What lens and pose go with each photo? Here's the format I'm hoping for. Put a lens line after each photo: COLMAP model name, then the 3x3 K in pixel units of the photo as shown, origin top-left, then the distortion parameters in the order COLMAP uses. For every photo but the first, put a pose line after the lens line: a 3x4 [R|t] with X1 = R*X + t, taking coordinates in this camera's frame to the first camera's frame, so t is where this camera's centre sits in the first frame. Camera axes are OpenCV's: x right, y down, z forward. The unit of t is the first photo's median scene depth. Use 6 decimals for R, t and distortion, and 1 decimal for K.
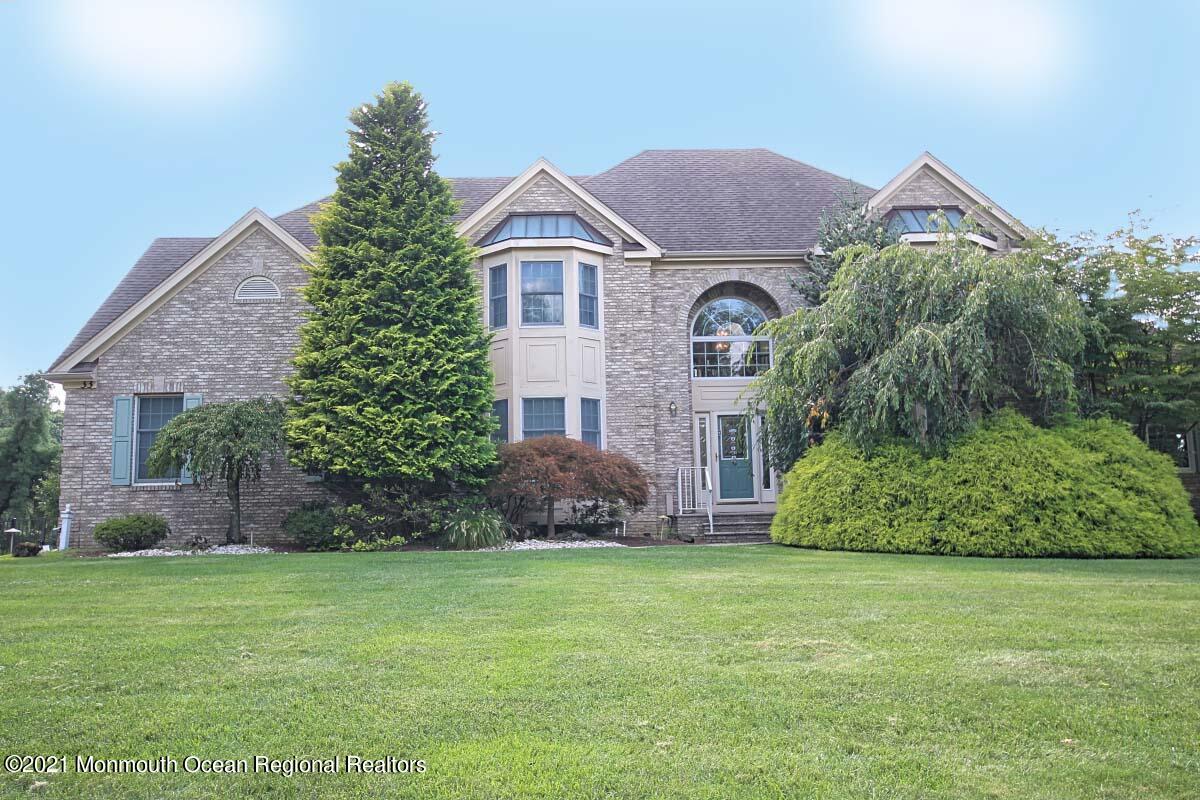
lens RADIAL K [[1052.3, 0, 600.0], [0, 1052.3, 400.0], [0, 0, 1]] dist [-0.003887, -0.000725]
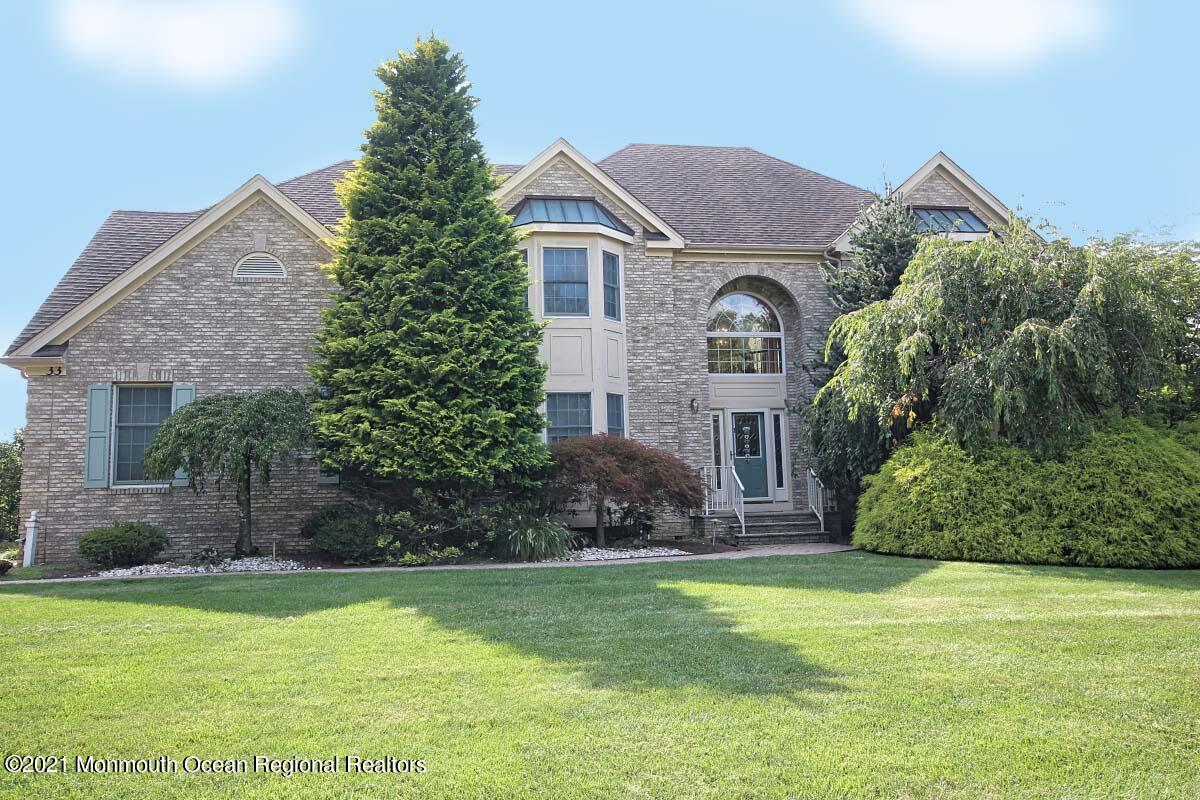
lens RADIAL K [[954.5, 0, 600.0], [0, 954.5, 400.0], [0, 0, 1]] dist [0.003255, 0.006442]
pose [[0.989397, 0.010622, 0.144844, -0.167074], [-0.011239, 0.999931, 0.003441, 0.001434], [-0.144798, -0.005033, 0.989448, 0.168448]]
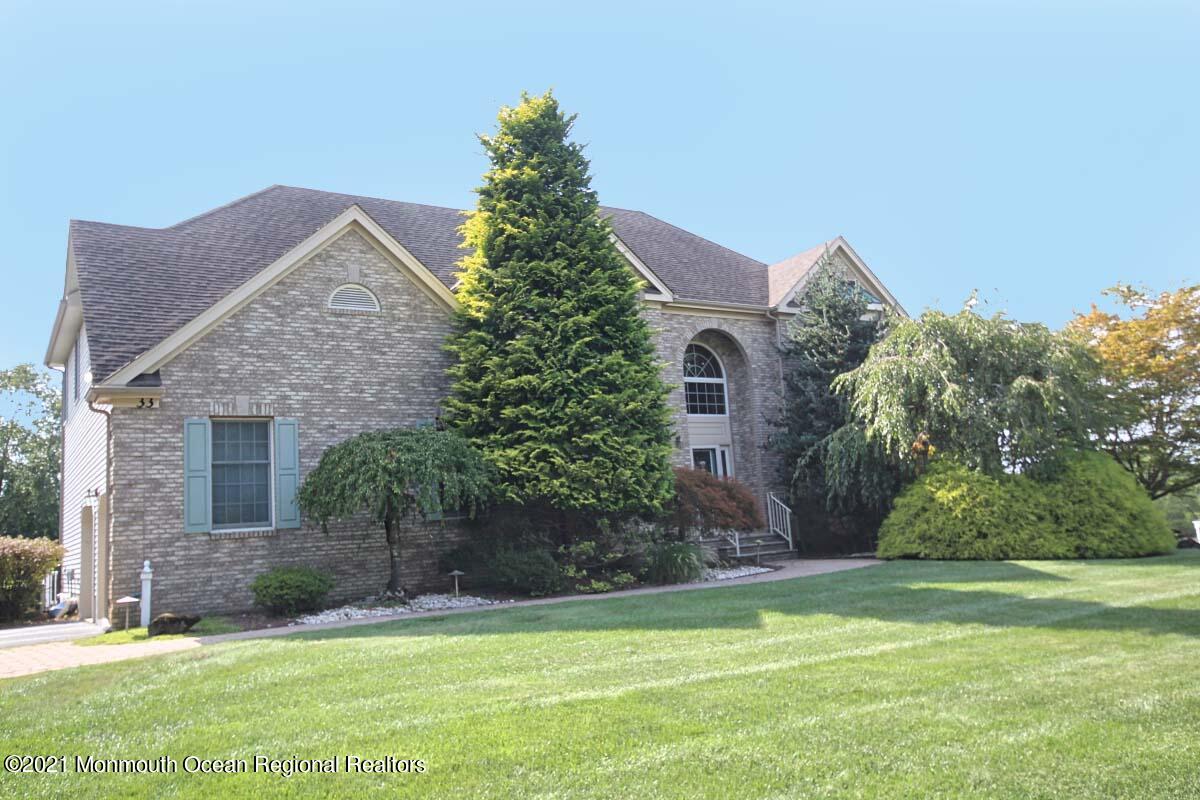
lens RADIAL K [[954.5, 0, 600.0], [0, 954.5, 400.0], [0, 0, 1]] dist [0.003255, 0.006442]
pose [[0.847748, 0.033756, 0.529323, -0.604446], [-0.012366, 0.998959, -0.043900, 0.010243], [-0.530254, 0.030671, 0.847284, 0.247515]]
